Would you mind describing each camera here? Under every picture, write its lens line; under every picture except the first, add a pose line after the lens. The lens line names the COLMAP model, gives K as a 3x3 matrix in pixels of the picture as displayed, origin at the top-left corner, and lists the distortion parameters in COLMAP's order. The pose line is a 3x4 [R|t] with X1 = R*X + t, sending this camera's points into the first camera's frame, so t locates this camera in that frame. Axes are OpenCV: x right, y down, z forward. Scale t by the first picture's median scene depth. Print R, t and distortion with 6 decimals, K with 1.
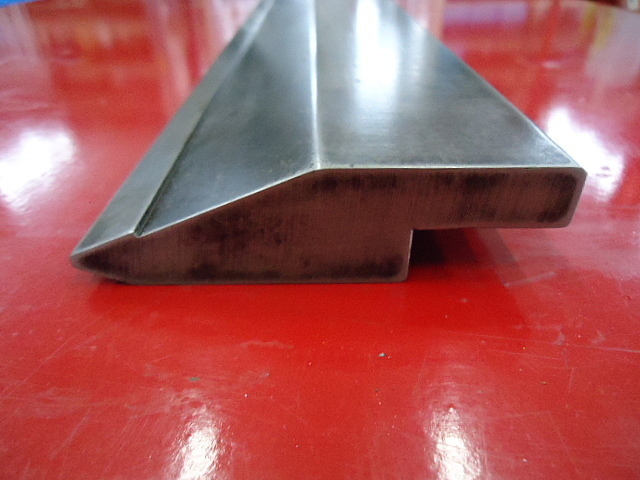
lens RADIAL K [[454.4, 0, 321.2], [0, 454.4, 237.8], [0, 0, 1]] dist [-0.000899, 0.004364]
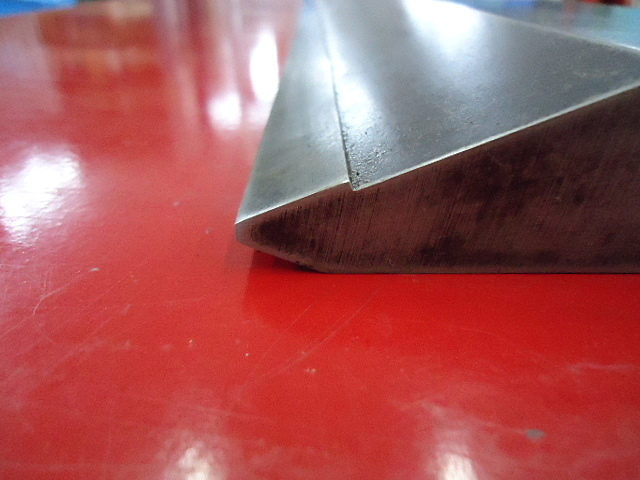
lens RADIAL K [[454.4, 0, 318.7], [0, 454.4, 242.1], [0, 0, 1]] dist [-0.000899, 0.004364]
pose [[0.999946, 0.006504, -0.008082, -0.430731], [-0.006876, 0.998873, -0.046964, 0.094238], [0.007767, 0.047017, 0.998864, 0.374790]]
